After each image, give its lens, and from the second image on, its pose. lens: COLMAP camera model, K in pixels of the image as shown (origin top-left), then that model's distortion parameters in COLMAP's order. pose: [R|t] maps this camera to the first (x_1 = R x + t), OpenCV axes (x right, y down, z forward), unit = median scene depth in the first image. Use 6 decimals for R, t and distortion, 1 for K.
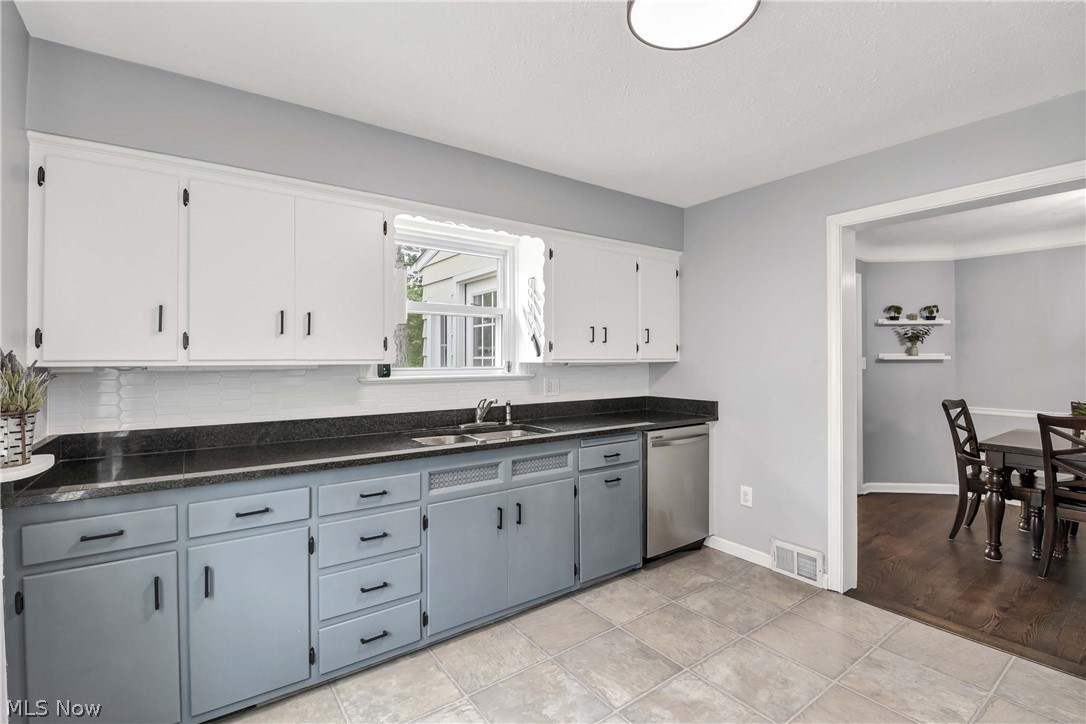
lens RADIAL K [[488.3, 0, 540.4], [0, 488.3, 358.4], [0, 0, 1]] dist [-0.000671, -0.000062]
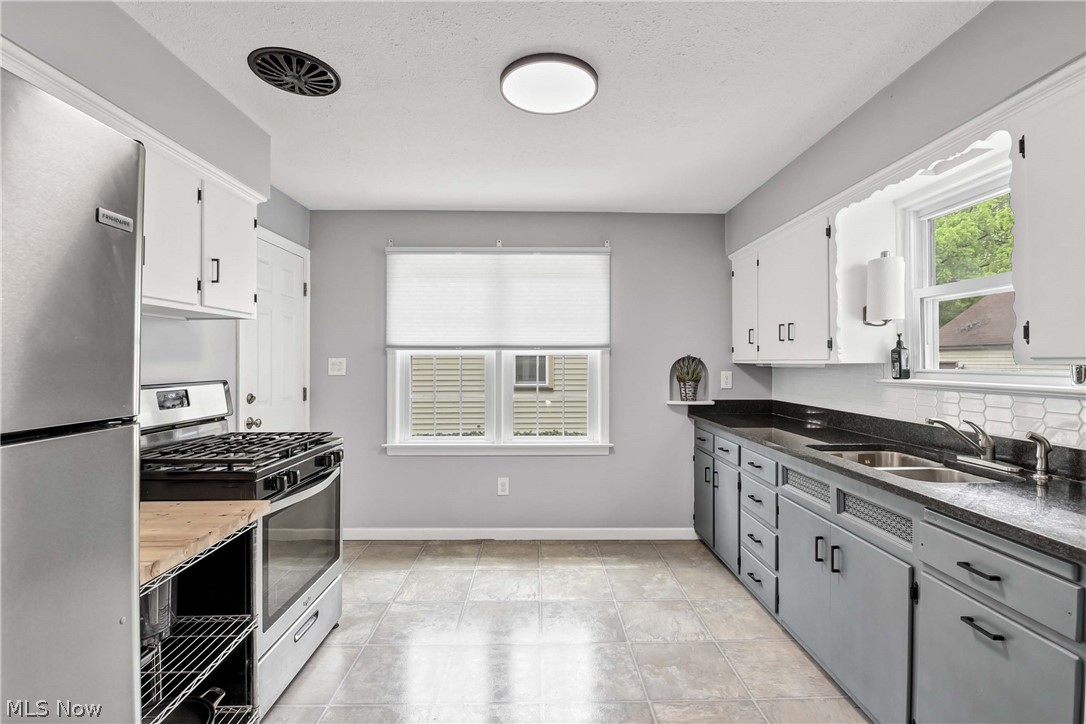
lens RADIAL K [[501.8, 0, 545.3], [0, 501.8, 358.8], [0, 0, 1]] dist [-0.001017, -0.000113]
pose [[-0.569775, -0.004740, -0.821787, 0.760196], [0.000045, 0.999983, -0.005799, 0.005959], [0.821801, -0.003342, -0.569765, 0.942209]]
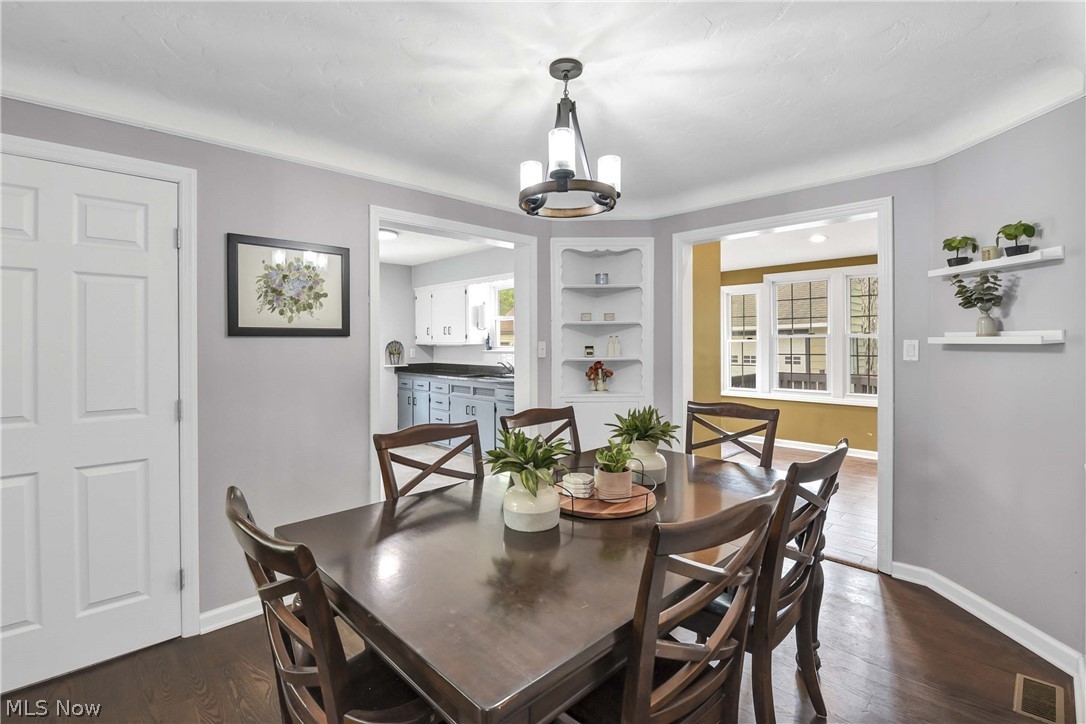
lens RADIAL K [[501.8, 0, 545.3], [0, 501.8, 358.8], [0, 0, 1]] dist [-0.001017, -0.000113]
pose [[0.149149, 0.034328, -0.988219, 2.015773], [0.003883, 0.999369, 0.035301, -0.004407], [0.988807, -0.009103, 0.148921, 0.864337]]
